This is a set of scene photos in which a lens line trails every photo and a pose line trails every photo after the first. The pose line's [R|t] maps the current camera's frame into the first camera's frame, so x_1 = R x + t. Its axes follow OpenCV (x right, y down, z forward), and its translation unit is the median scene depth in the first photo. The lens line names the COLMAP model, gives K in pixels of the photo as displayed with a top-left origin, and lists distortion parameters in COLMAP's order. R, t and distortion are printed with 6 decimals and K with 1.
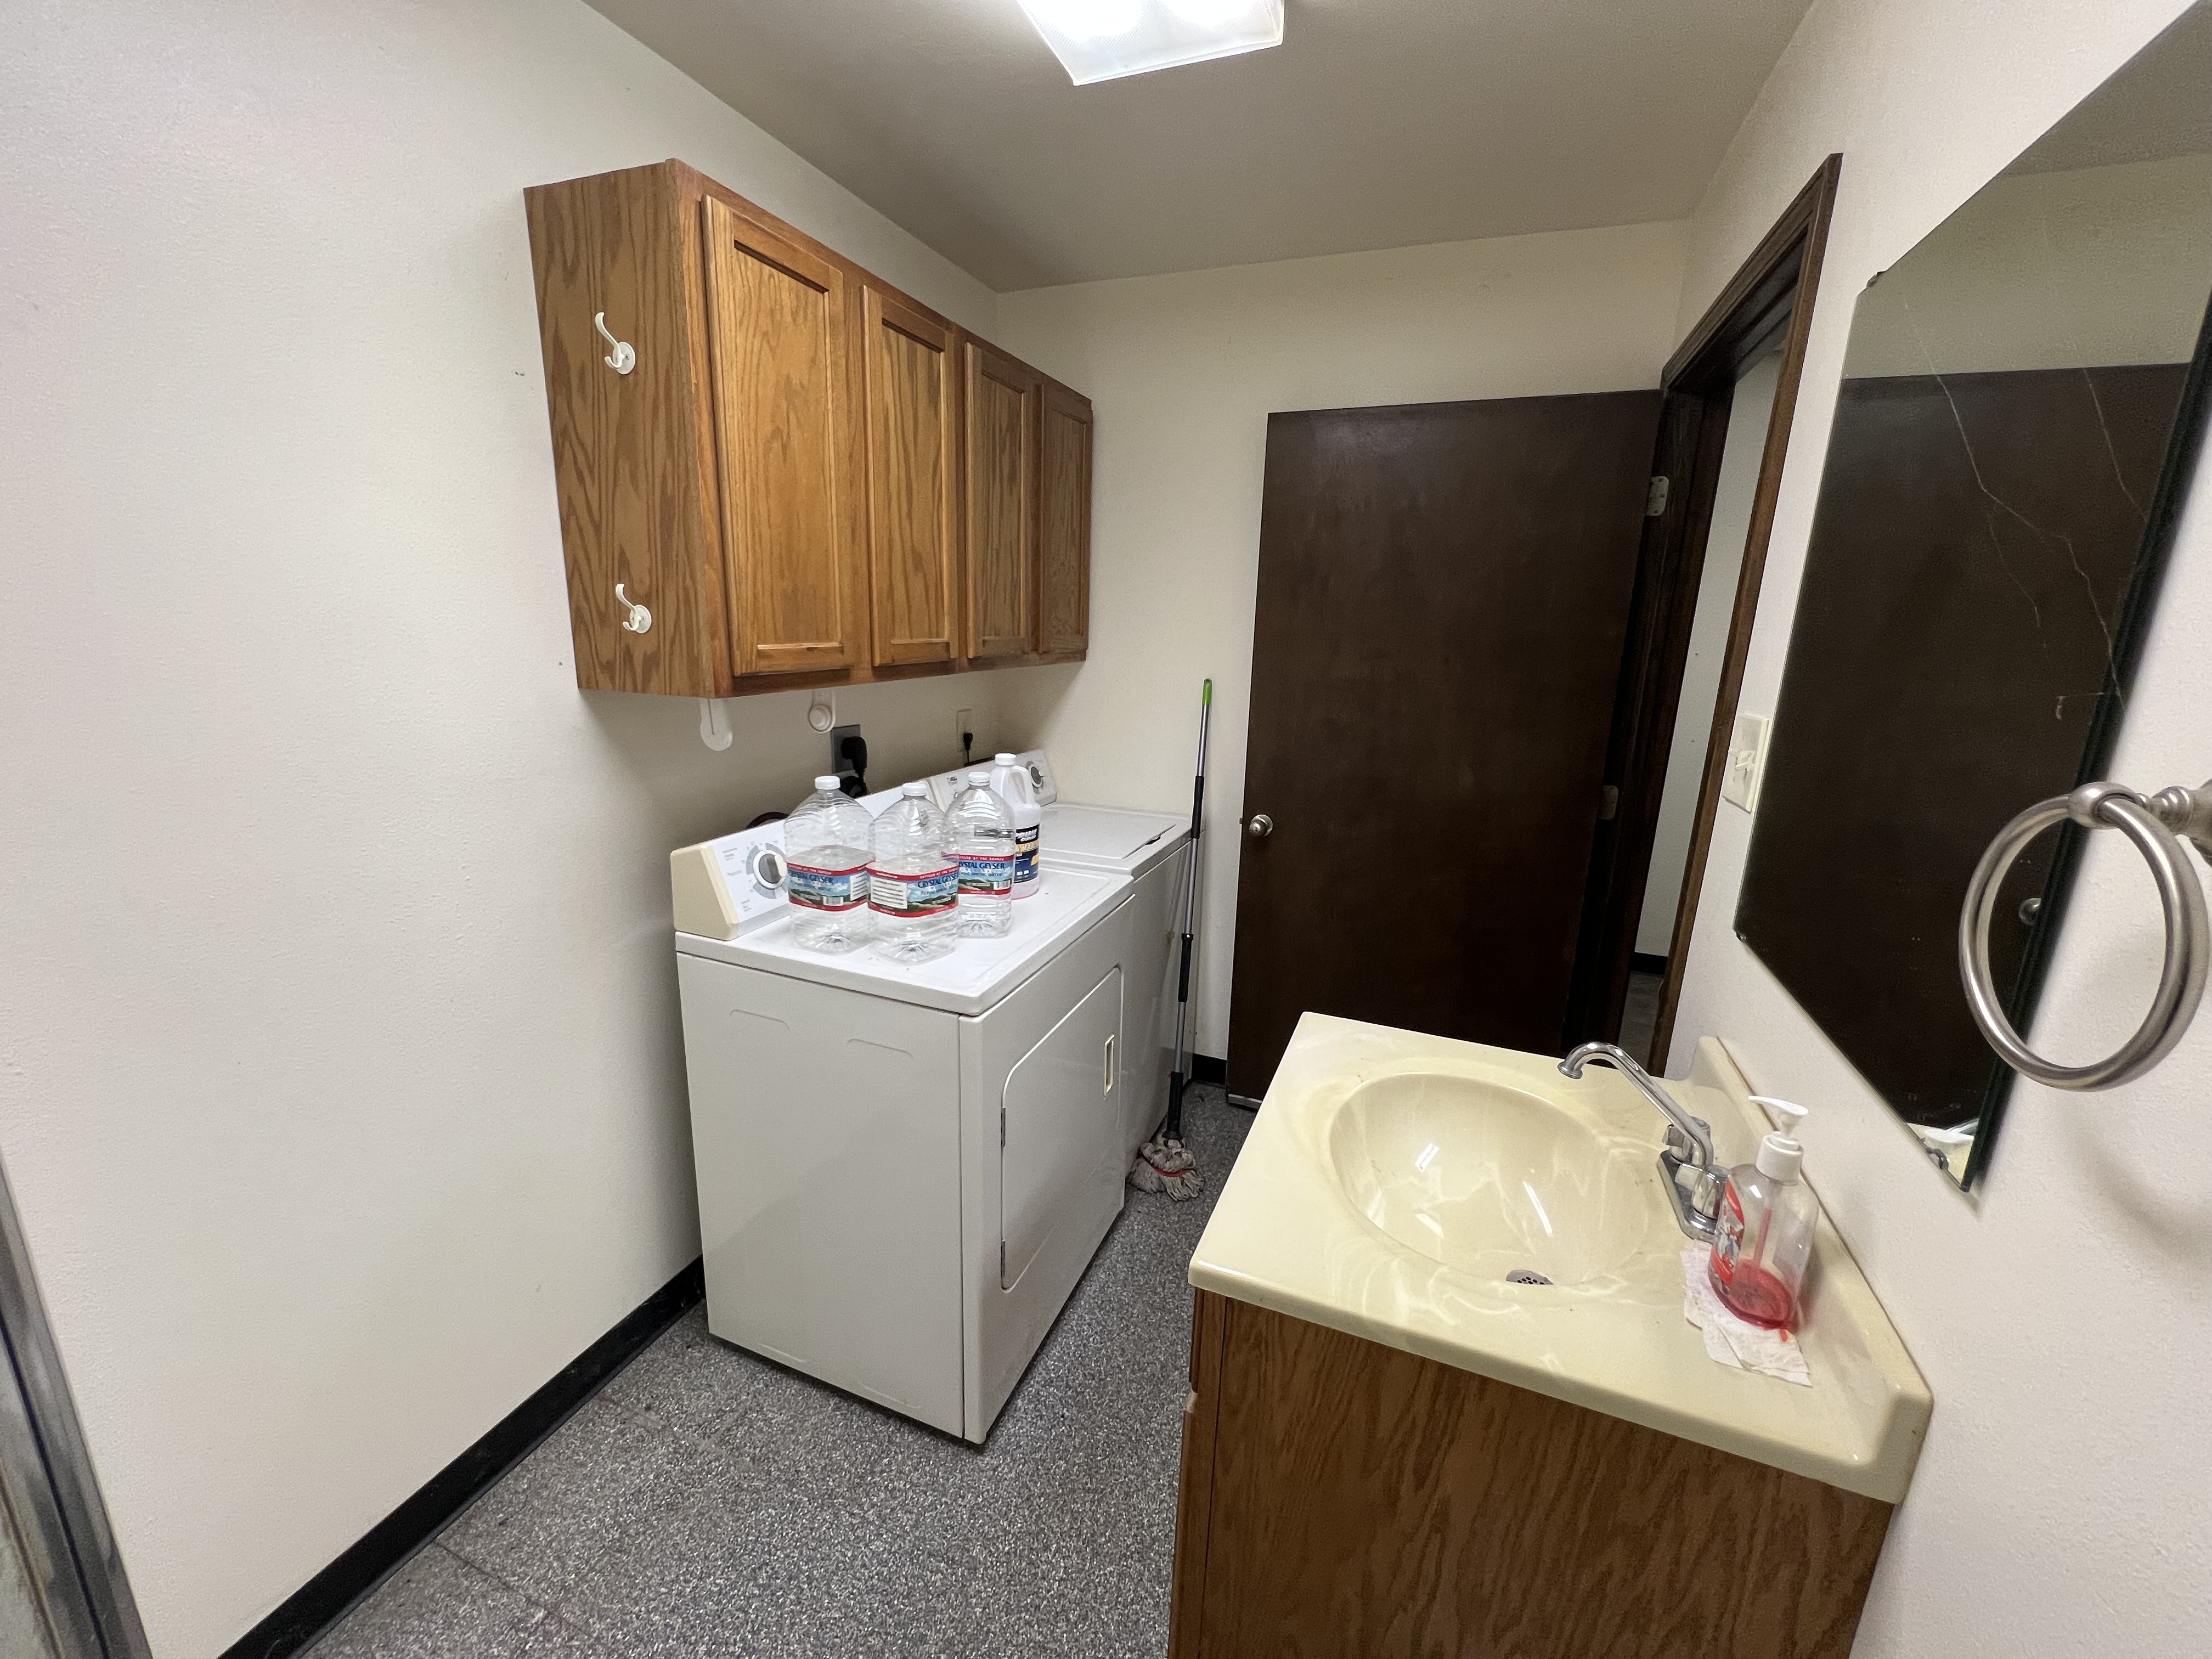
lens RADIAL K [[882.2, 0, 1105.0], [0, 882.2, 831.6], [0, 0, 1]] dist [-0.000261, 0.000437]
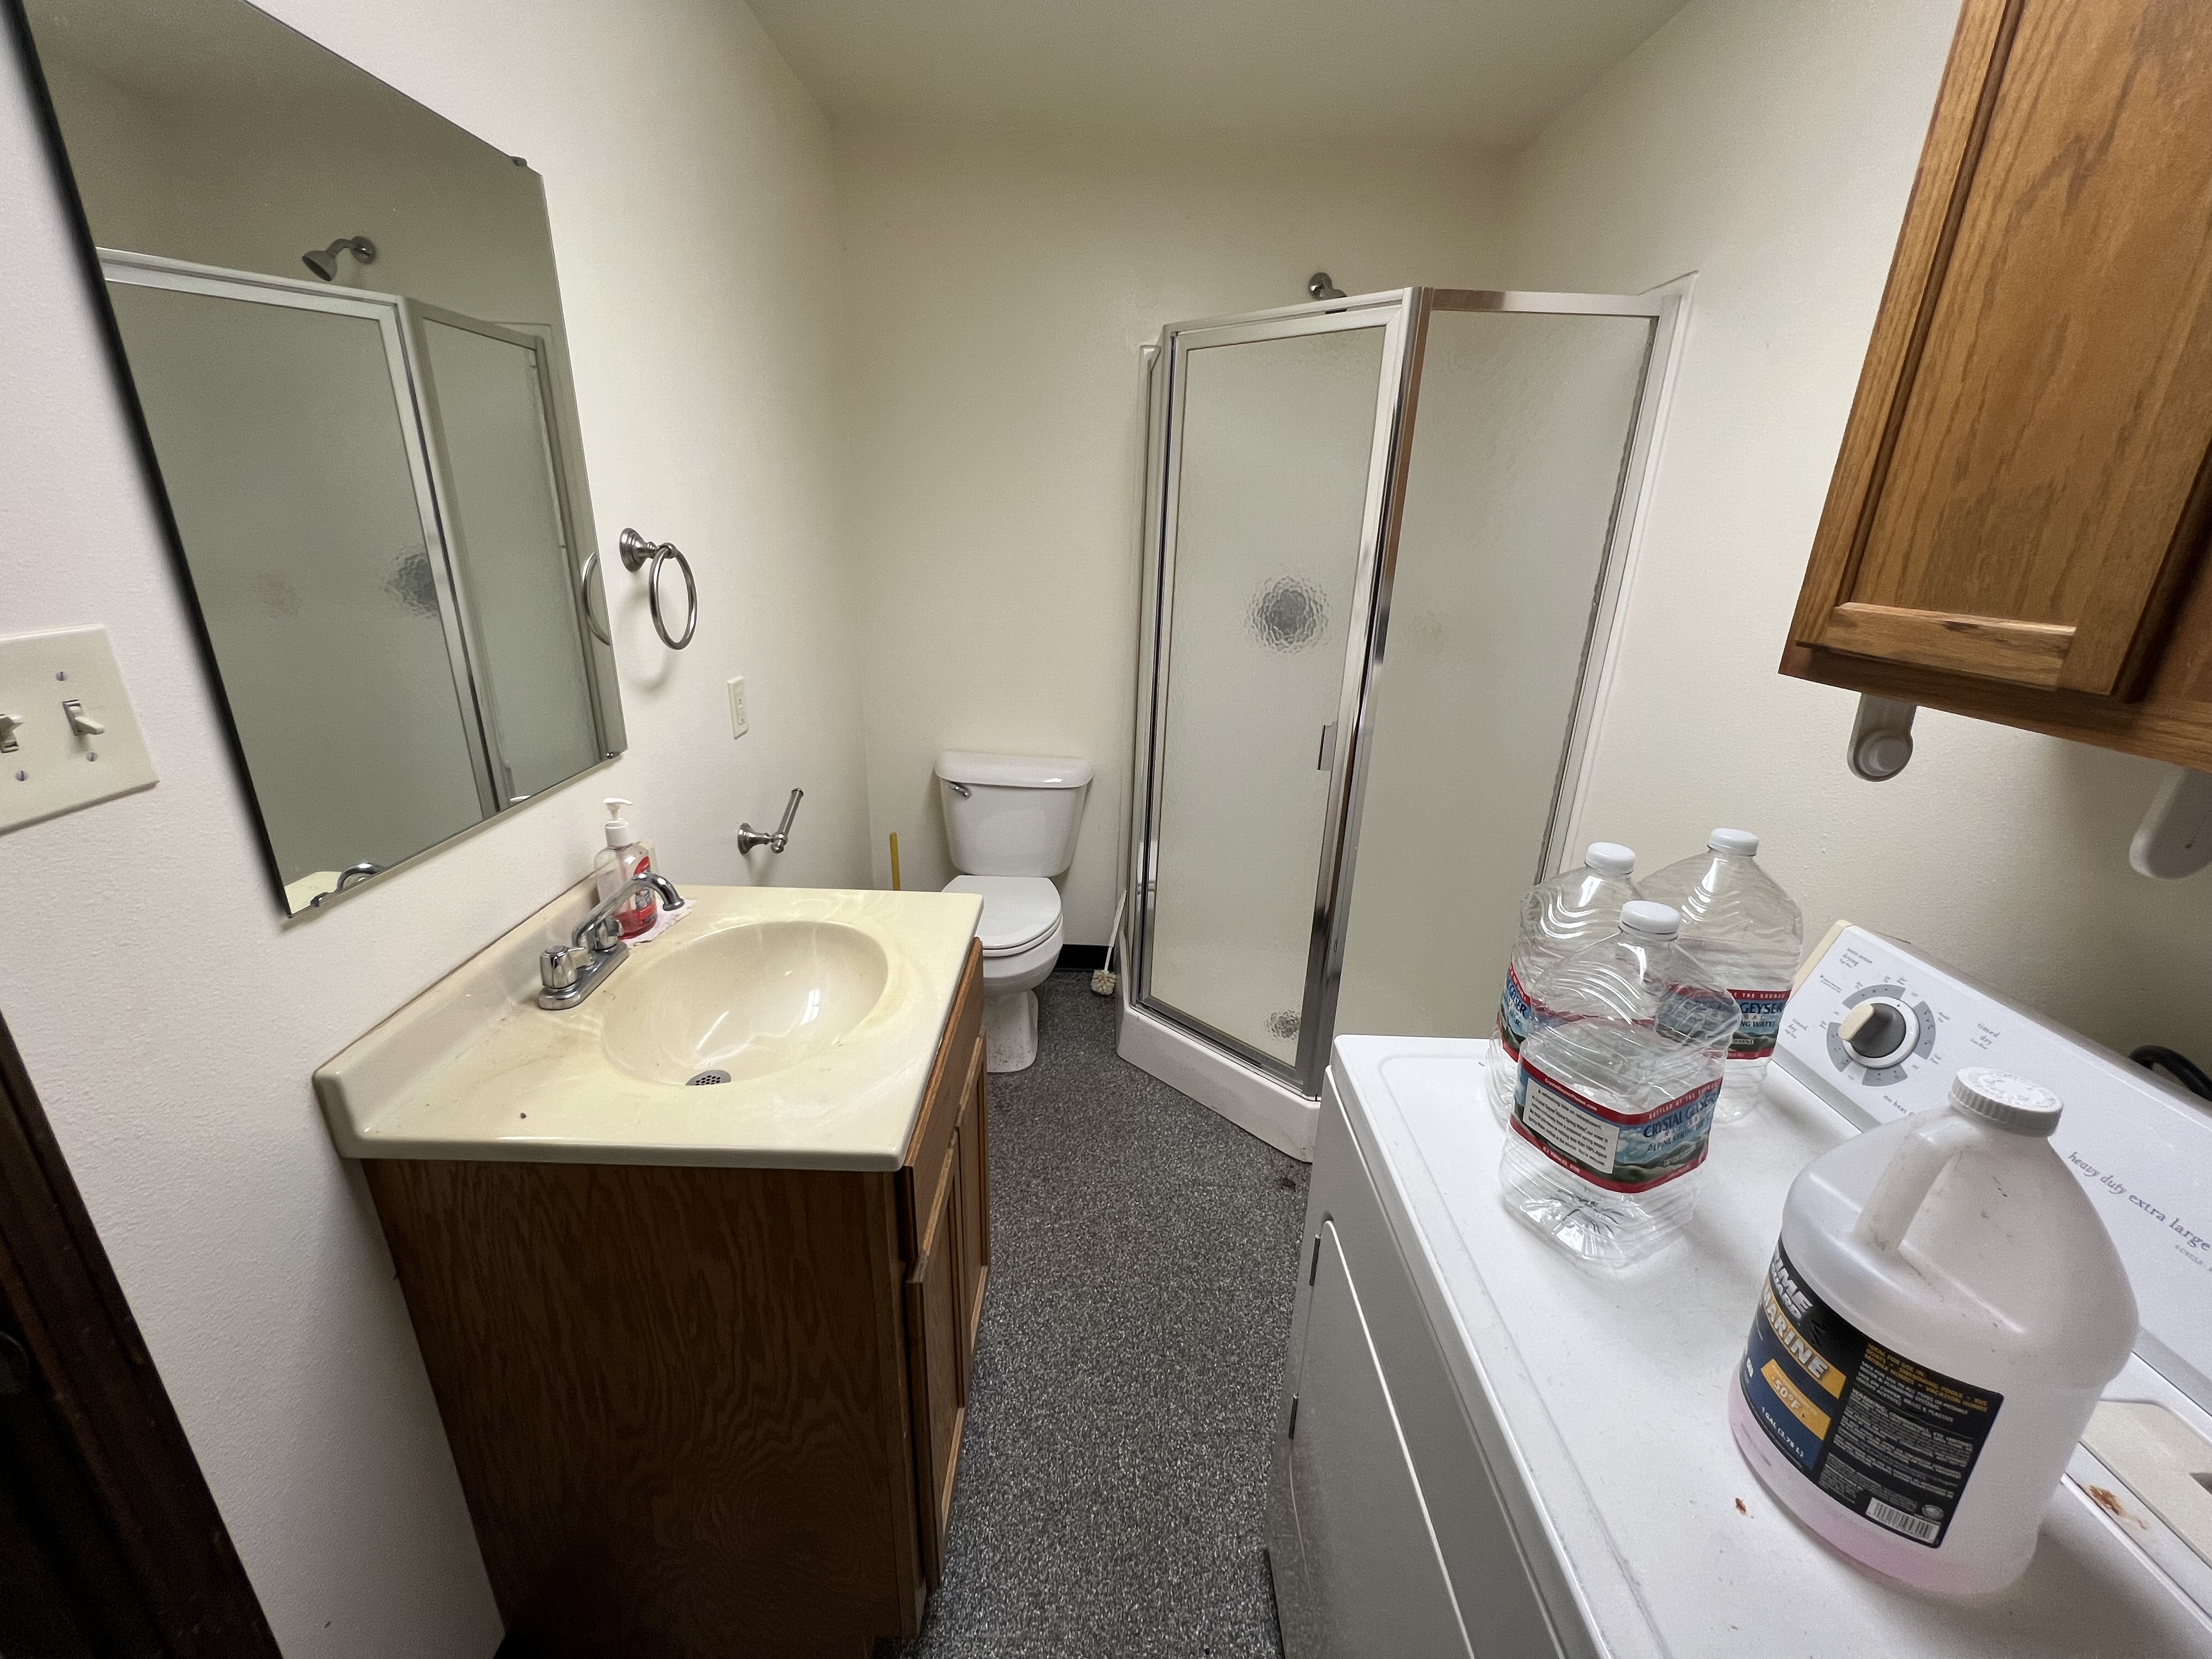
lens RADIAL K [[882.2, 0, 1101.5], [0, 882.2, 820.9], [0, 0, 1]] dist [-0.000261, 0.000437]
pose [[-0.926927, 0.070188, -0.368620, 0.290030], [-0.139772, 0.847080, 0.512757, -0.317966], [0.348240, 0.526811, -0.775370, 1.348942]]
